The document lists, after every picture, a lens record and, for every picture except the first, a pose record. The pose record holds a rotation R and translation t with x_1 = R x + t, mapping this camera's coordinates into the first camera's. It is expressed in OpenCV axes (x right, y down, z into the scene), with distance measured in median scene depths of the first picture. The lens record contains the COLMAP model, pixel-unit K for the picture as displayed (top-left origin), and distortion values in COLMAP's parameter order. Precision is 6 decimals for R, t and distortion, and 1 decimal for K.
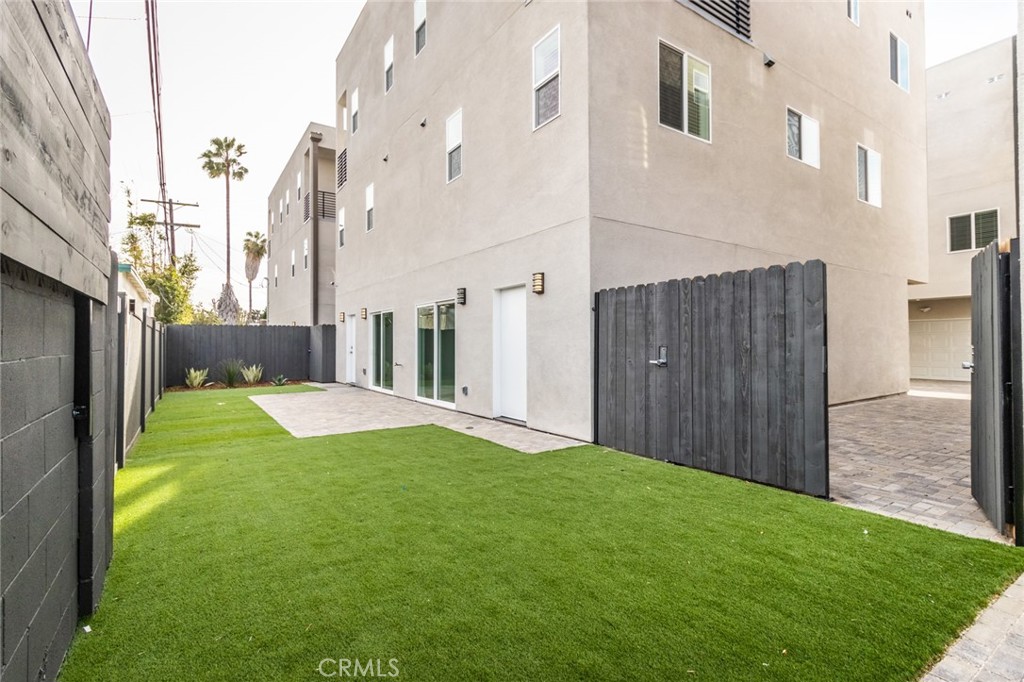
lens RADIAL K [[470.6, 0, 499.8], [0, 470.6, 339.1], [0, 0, 1]] dist [-0.035306, 0.000151]
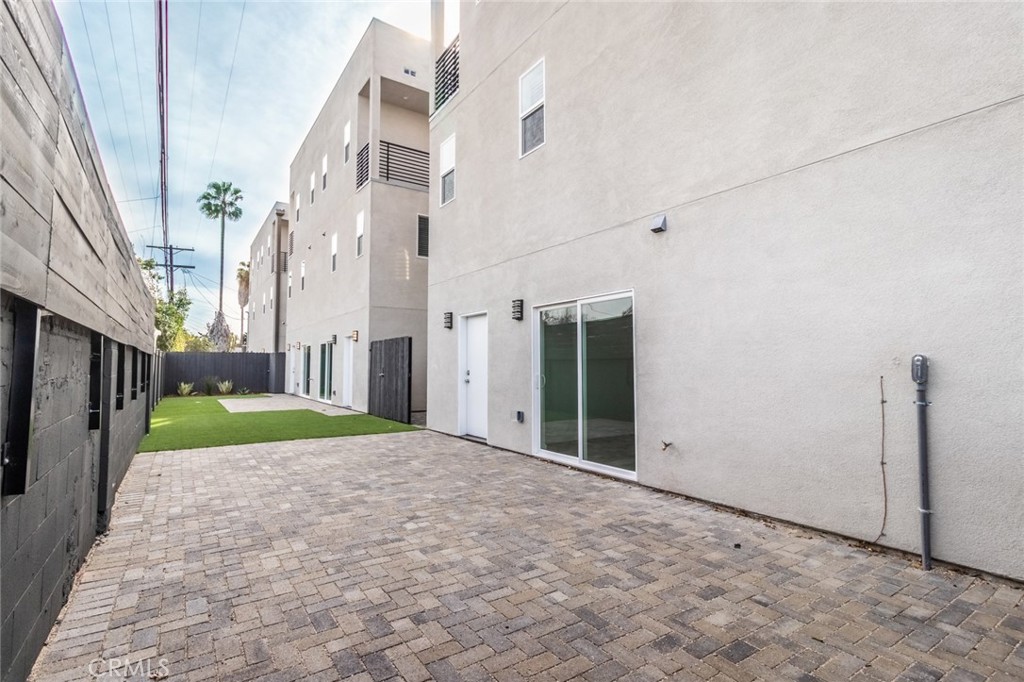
lens RADIAL K [[492.5, 0, 482.2], [0, 492.5, 334.5], [0, 0, 1]] dist [0.001303, 0.000059]
pose [[0.998867, 0.003806, -0.047442, 0.154116], [-0.006462, 0.998411, -0.055972, -0.002578], [0.047154, 0.056215, 0.997305, -0.224414]]
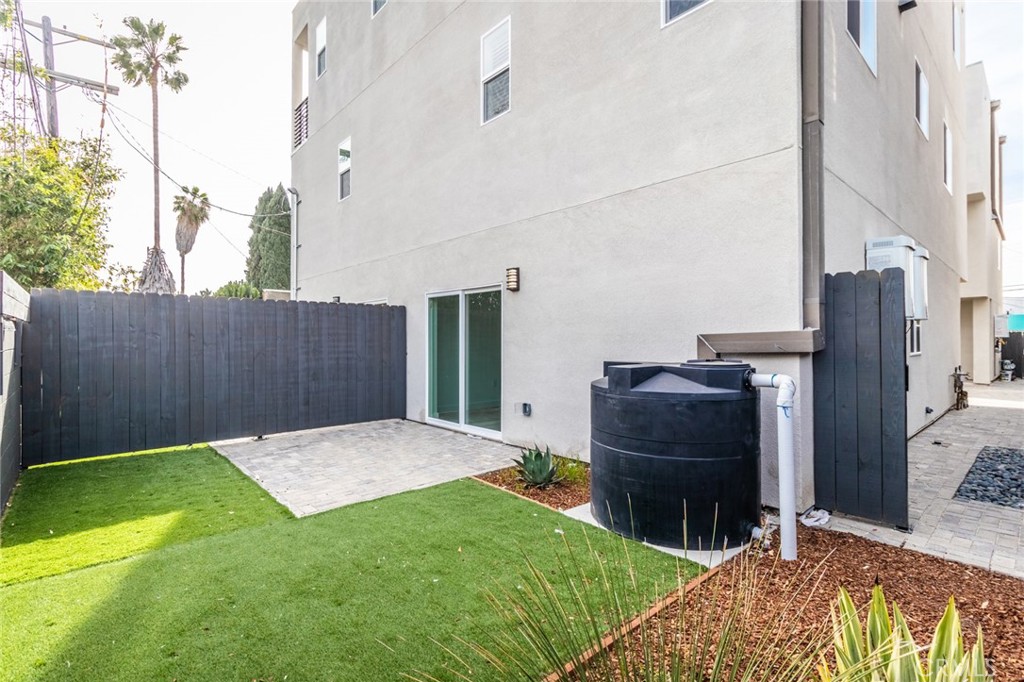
lens RADIAL K [[478.3, 0, 506.4], [0, 478.3, 336.1], [0, 0, 1]] dist [0.000169, 0.000118]
pose [[0.990472, 0.006664, 0.137556, -0.318862], [-0.005312, 0.999934, -0.010198, 0.003775], [-0.137615, 0.009370, 0.990441, 0.459207]]
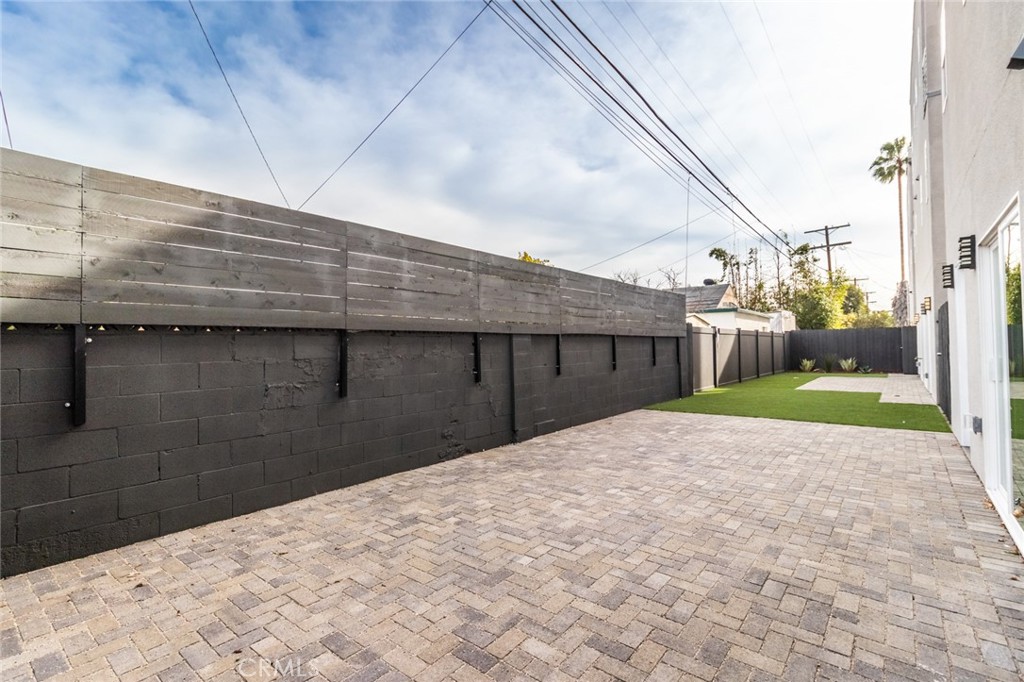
lens RADIAL K [[468.1, 0, 512.6], [0, 468.1, 337.4], [0, 0, 1]] dist [0.000080, 0.000537]
pose [[0.271677, -0.013381, -0.962295, 0.256016], [0.016503, 0.999821, -0.009244, -0.003921], [0.962247, -0.013370, 0.271849, -0.157618]]
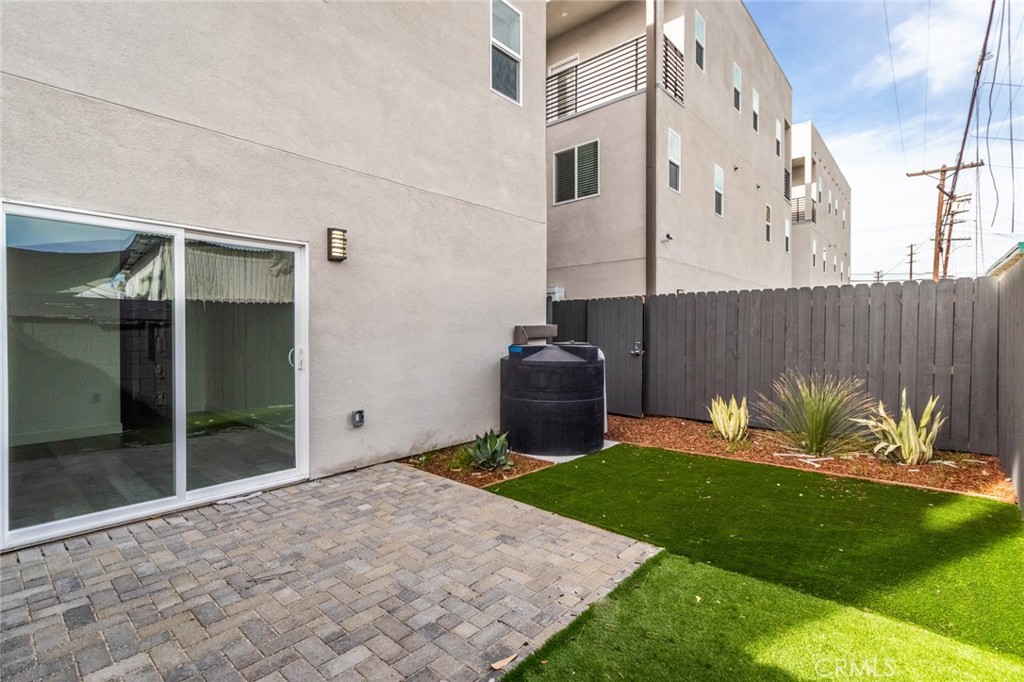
lens RADIAL K [[468.1, 0, 512.6], [0, 468.1, 337.4], [0, 0, 1]] dist [0.000080, 0.000537]
pose [[-0.248882, -0.004206, 0.968525, -0.432222], [0.003884, 0.999978, 0.005340, 0.005244], [-0.968526, 0.005091, -0.248861, 0.631054]]
